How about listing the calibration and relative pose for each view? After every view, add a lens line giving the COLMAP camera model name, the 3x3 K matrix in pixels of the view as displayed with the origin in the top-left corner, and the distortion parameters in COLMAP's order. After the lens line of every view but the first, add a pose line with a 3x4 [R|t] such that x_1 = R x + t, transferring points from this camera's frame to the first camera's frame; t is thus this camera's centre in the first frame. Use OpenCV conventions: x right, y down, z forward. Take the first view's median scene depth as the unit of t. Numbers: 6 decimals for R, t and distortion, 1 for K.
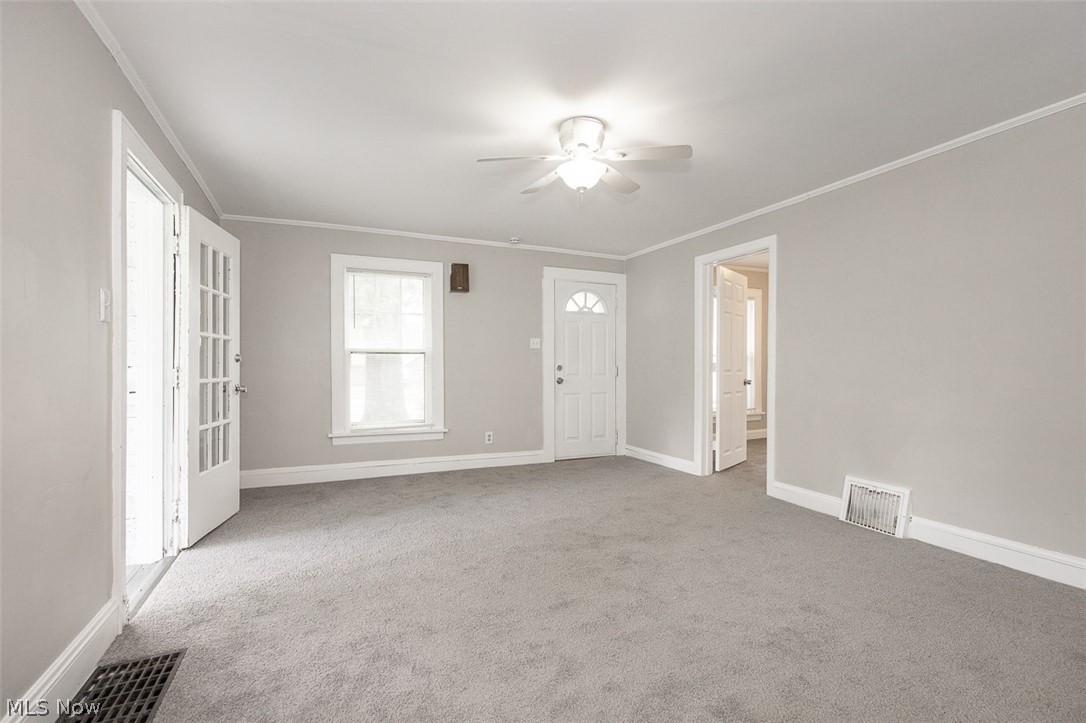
lens RADIAL K [[502.9, 0, 549.3], [0, 502.9, 362.4], [0, 0, 1]] dist [-0.008737, 0.000459]
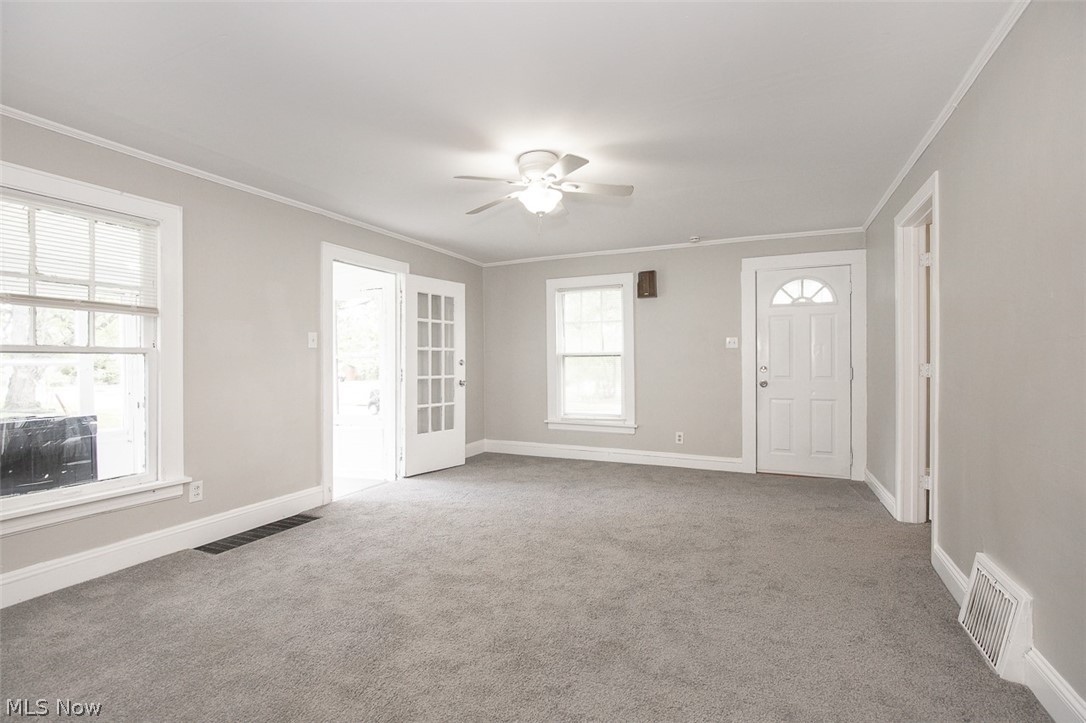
lens RADIAL K [[502.9, 0, 551.7], [0, 502.9, 359.0], [0, 0, 1]] dist [-0.008737, 0.000459]
pose [[0.660149, -0.008475, -0.751087, 0.492092], [0.009108, 0.999953, -0.003278, -0.008448], [0.751080, -0.004677, 0.660195, 0.145913]]
